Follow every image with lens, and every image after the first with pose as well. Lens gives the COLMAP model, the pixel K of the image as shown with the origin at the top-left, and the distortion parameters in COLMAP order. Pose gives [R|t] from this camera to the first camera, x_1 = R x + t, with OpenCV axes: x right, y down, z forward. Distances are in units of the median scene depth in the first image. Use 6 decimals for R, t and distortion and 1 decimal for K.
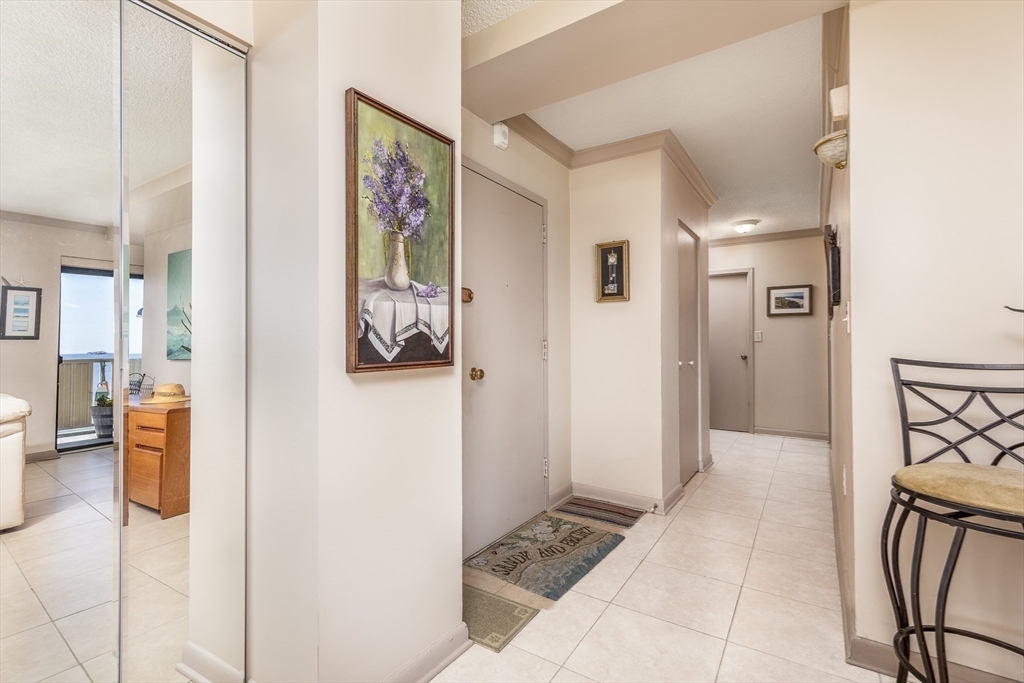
lens RADIAL K [[444.2, 0, 512.0], [0, 444.2, 341.5], [0, 0, 1]] dist [-0.000180, -0.000027]
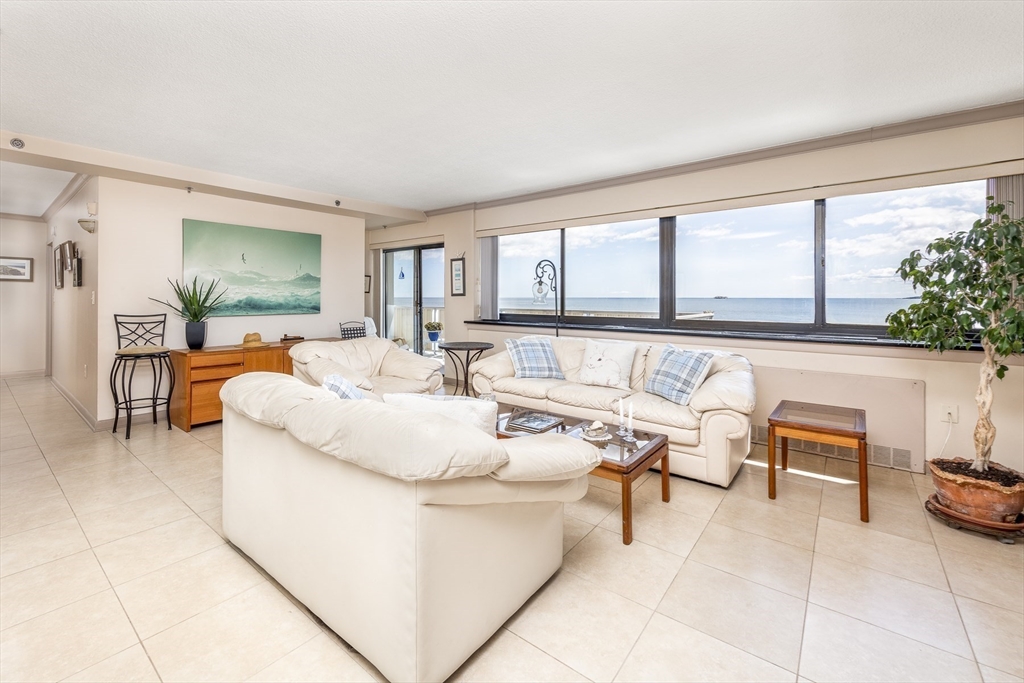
lens RADIAL K [[436.4, 0, 484.2], [0, 436.4, 296.2], [0, 0, 1]] dist [0.001353, 0.000093]
pose [[0.109159, 0.005577, 0.994009, -1.740289], [-0.008646, 0.999952, -0.004661, -0.090495], [-0.993987, -0.008086, 0.109202, -1.733534]]
